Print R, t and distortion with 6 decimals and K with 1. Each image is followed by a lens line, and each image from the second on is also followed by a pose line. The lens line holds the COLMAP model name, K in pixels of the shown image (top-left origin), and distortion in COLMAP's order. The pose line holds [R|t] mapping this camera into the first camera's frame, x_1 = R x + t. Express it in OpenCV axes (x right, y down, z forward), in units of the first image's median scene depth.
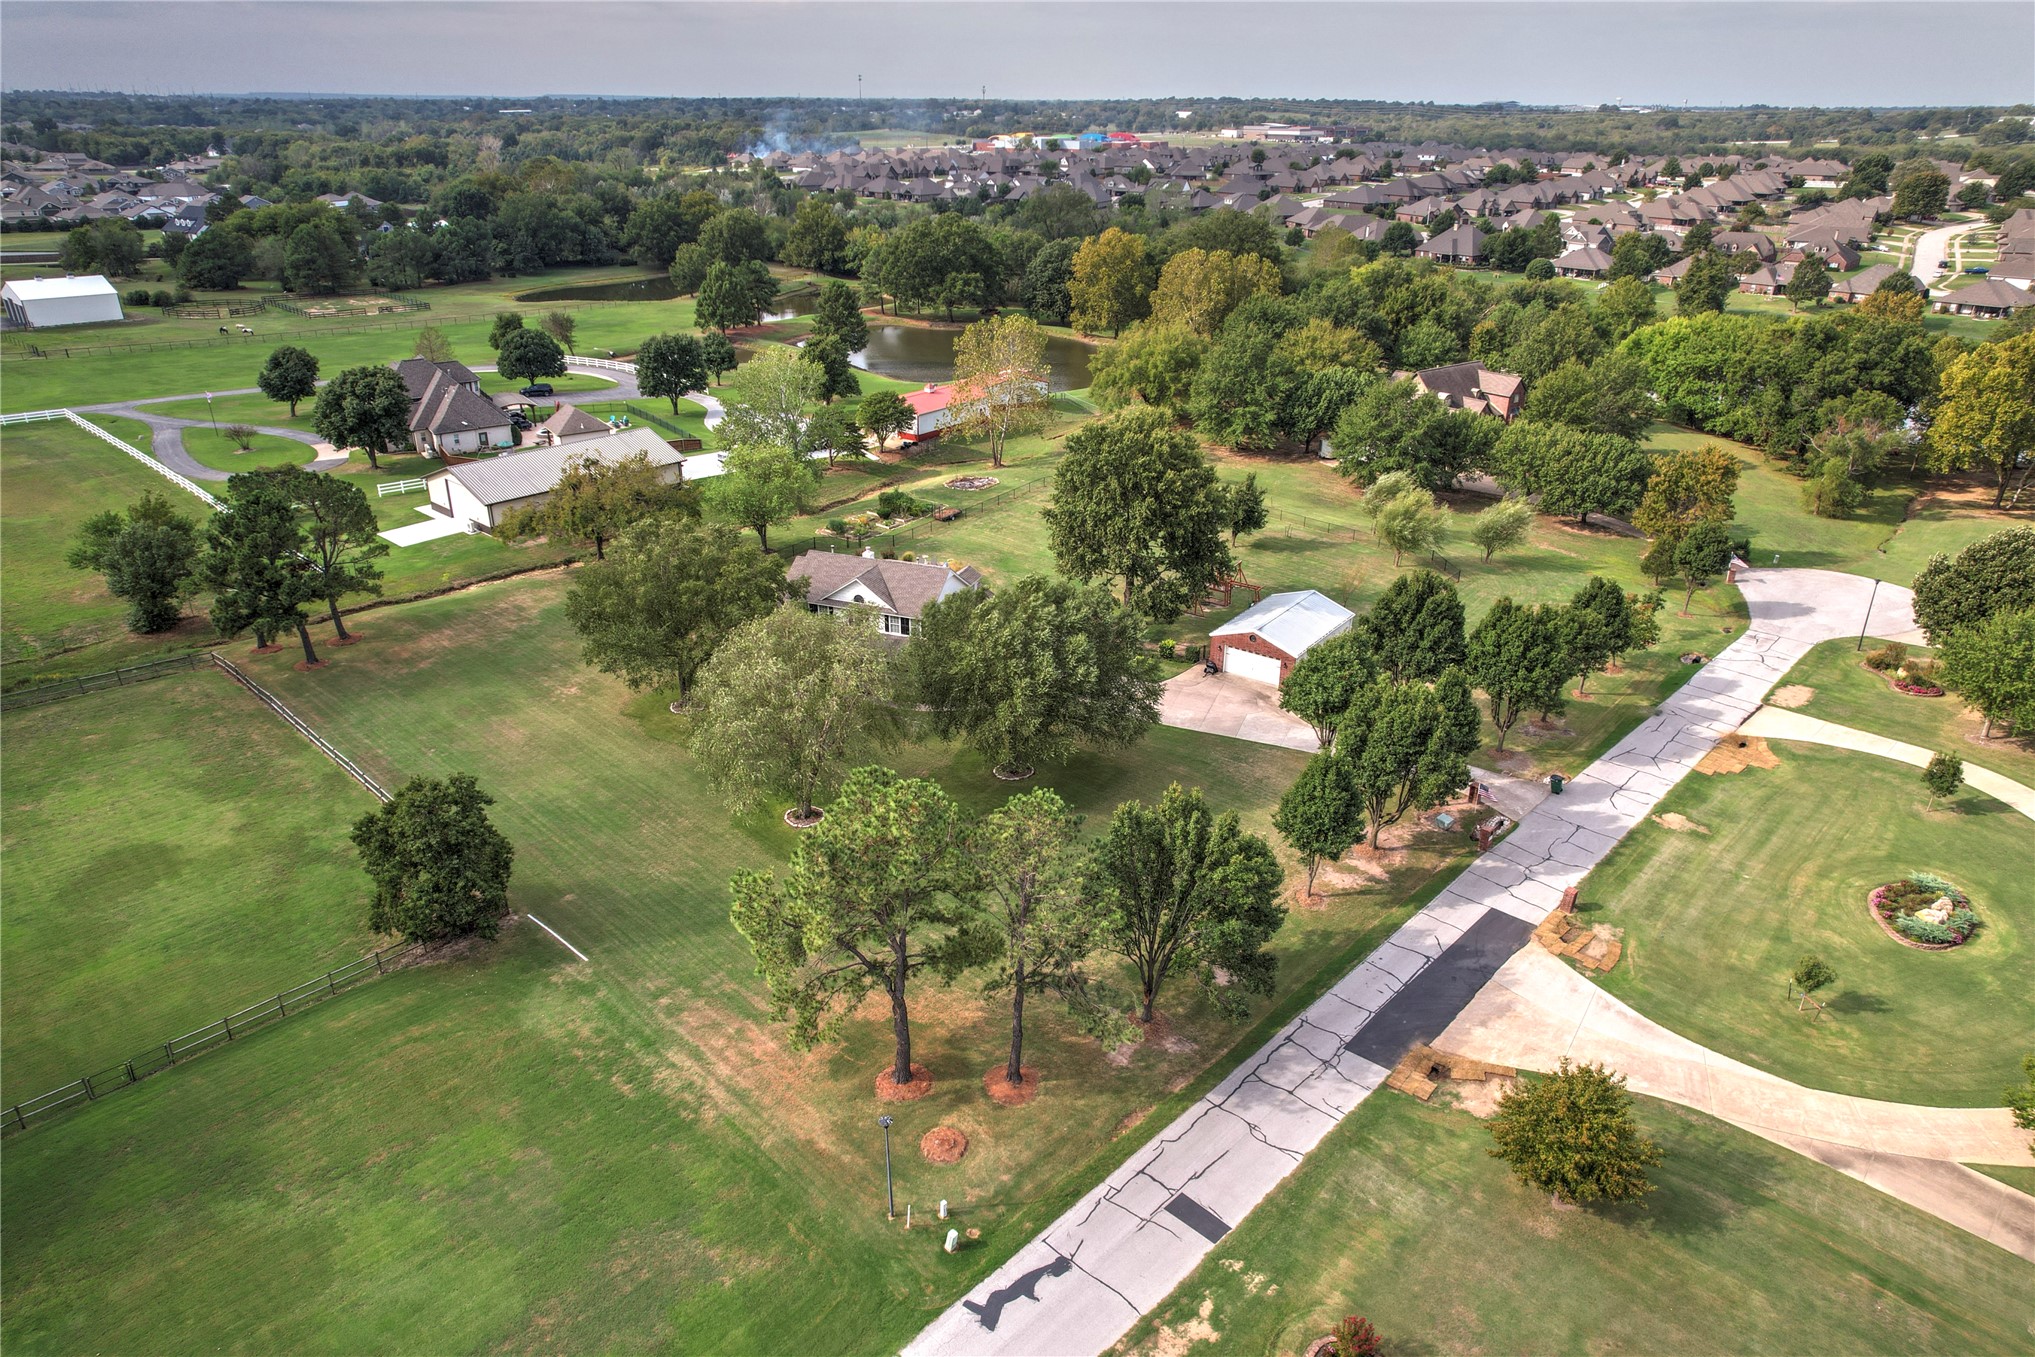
lens RADIAL K [[1306.2, 0, 1017.5], [0, 1306.2, 678.5], [0, 0, 1]] dist [-0.069761, 0.062911]
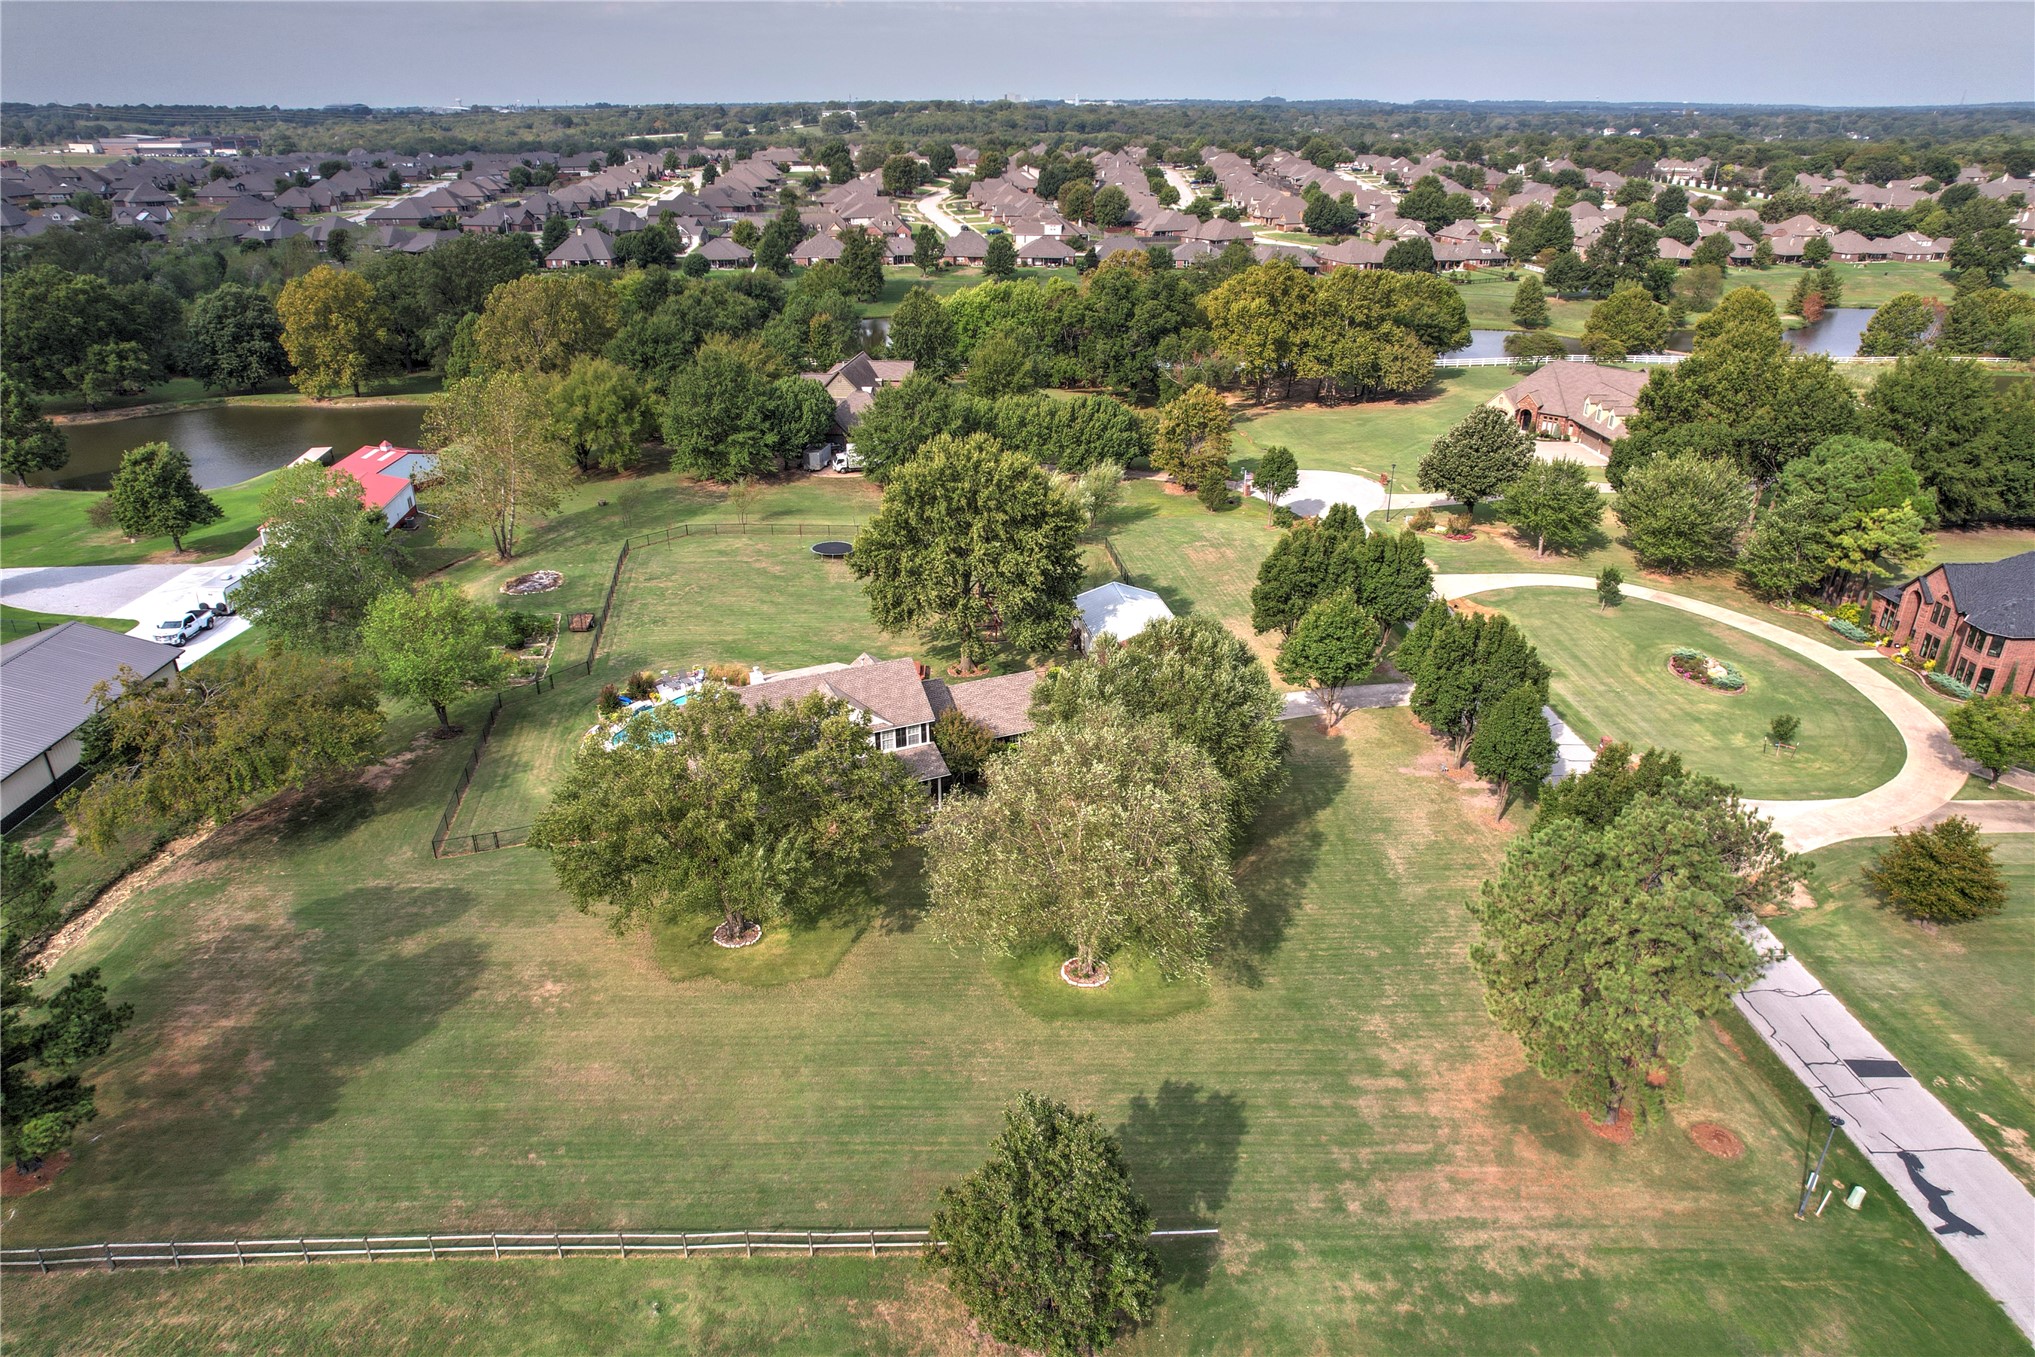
lens RADIAL K [[1306.2, 0, 1017.5], [0, 1306.2, 678.5], [0, 0, 1]] dist [-0.069761, 0.062911]
pose [[0.702530, -0.296005, 0.647172, -0.616955], [0.296531, 0.948444, 0.111906, -0.161095], [-0.646932, 0.113290, 0.754086, 0.350682]]
